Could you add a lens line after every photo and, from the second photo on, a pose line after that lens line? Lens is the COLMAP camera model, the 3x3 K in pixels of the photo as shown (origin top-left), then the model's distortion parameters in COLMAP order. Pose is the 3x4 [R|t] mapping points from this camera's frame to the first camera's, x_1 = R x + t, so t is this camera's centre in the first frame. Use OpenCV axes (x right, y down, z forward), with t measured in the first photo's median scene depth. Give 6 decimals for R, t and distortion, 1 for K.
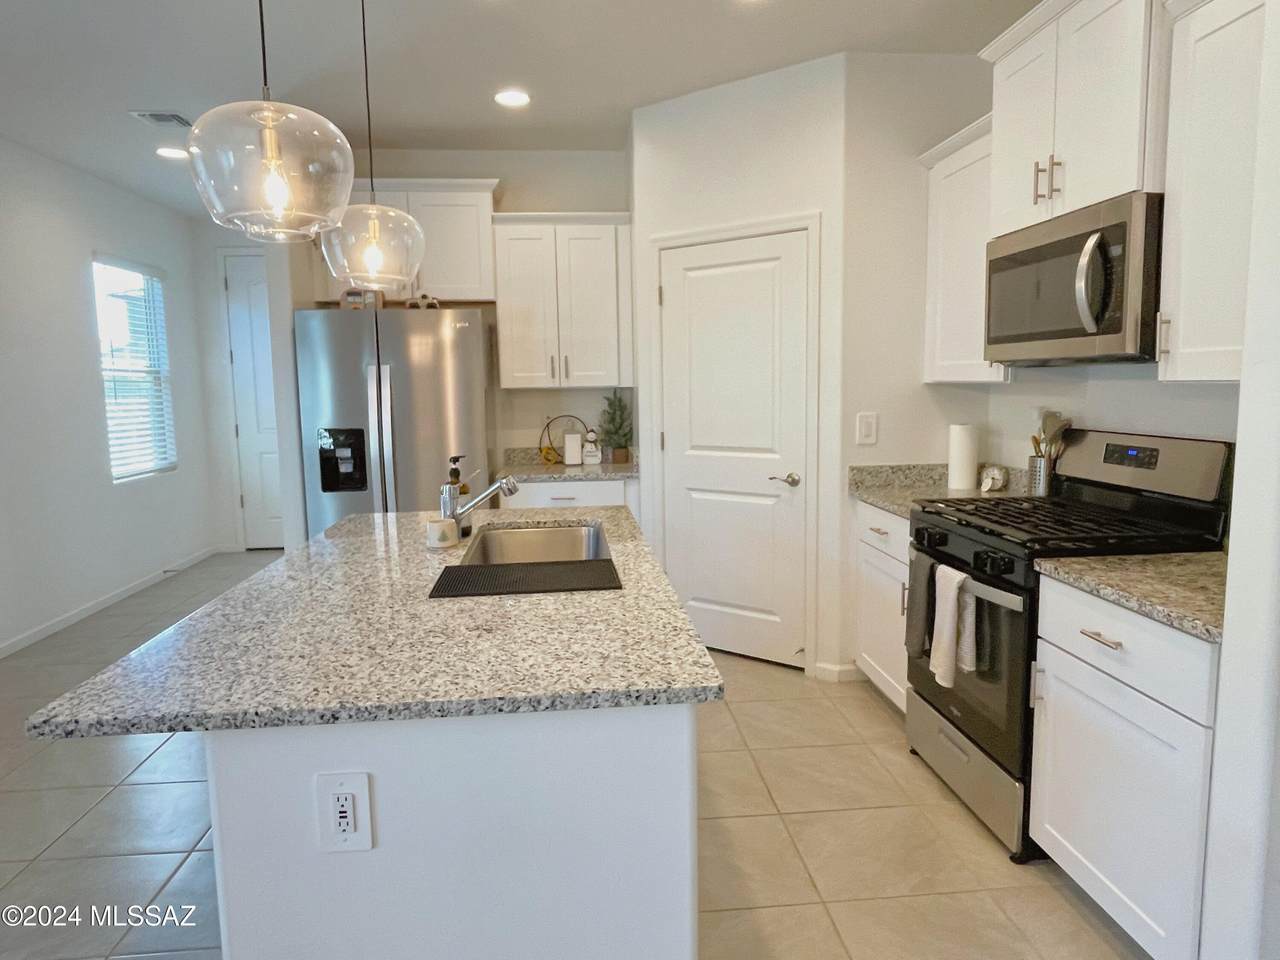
lens RADIAL K [[821.6, 0, 640.0], [0, 821.6, 480.0], [0, 0, 1]] dist [-0.004296, -0.005779]
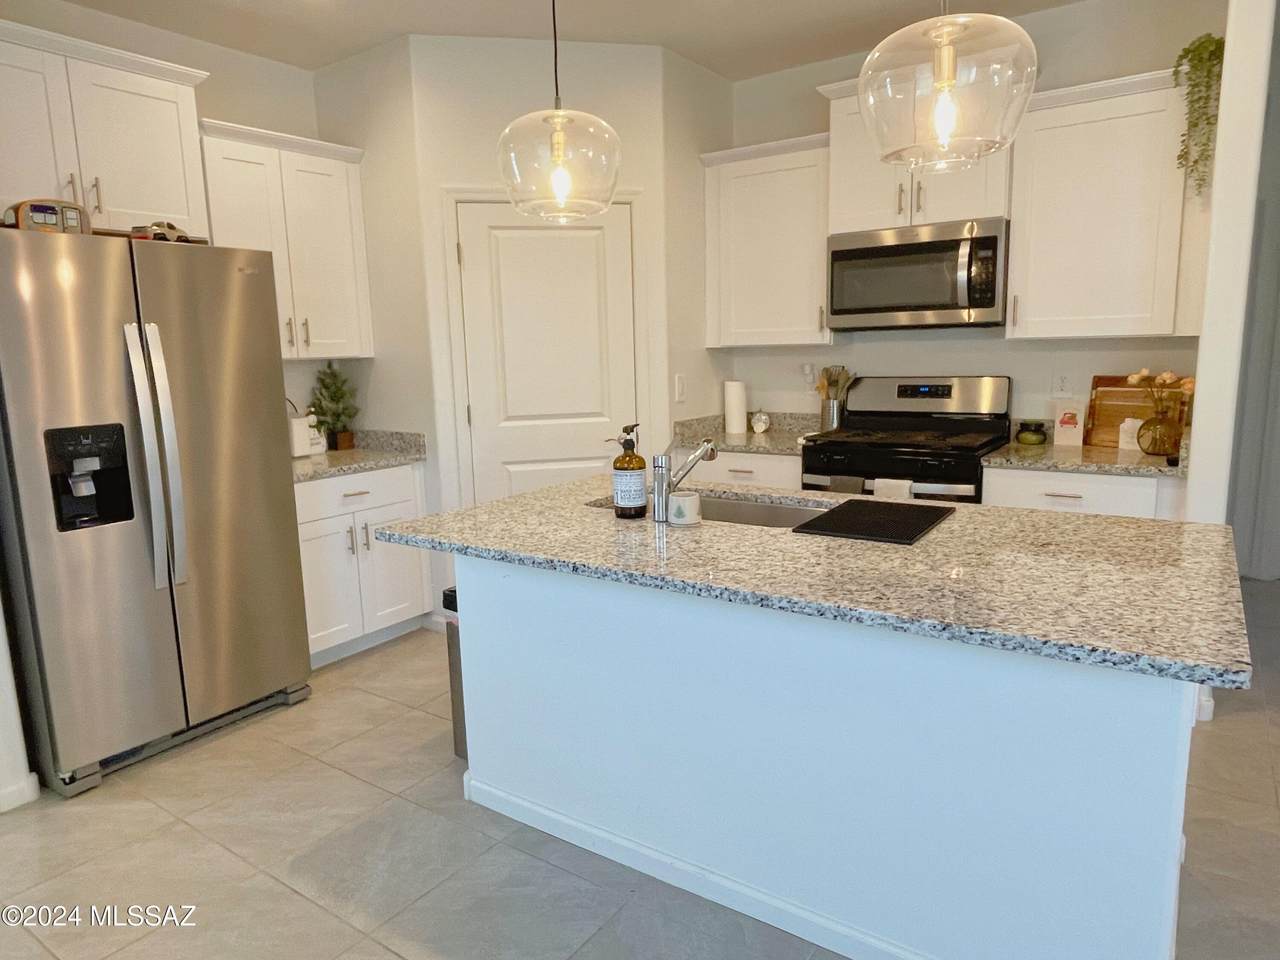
lens RADIAL K [[821.6, 0, 640.0], [0, 821.6, 480.0], [0, 0, 1]] dist [-0.004296, -0.005779]
pose [[0.637938, -0.124950, 0.759883, -0.791134], [0.108438, 0.991493, 0.071998, -0.029309], [-0.762414, 0.036470, 0.646060, 0.382966]]
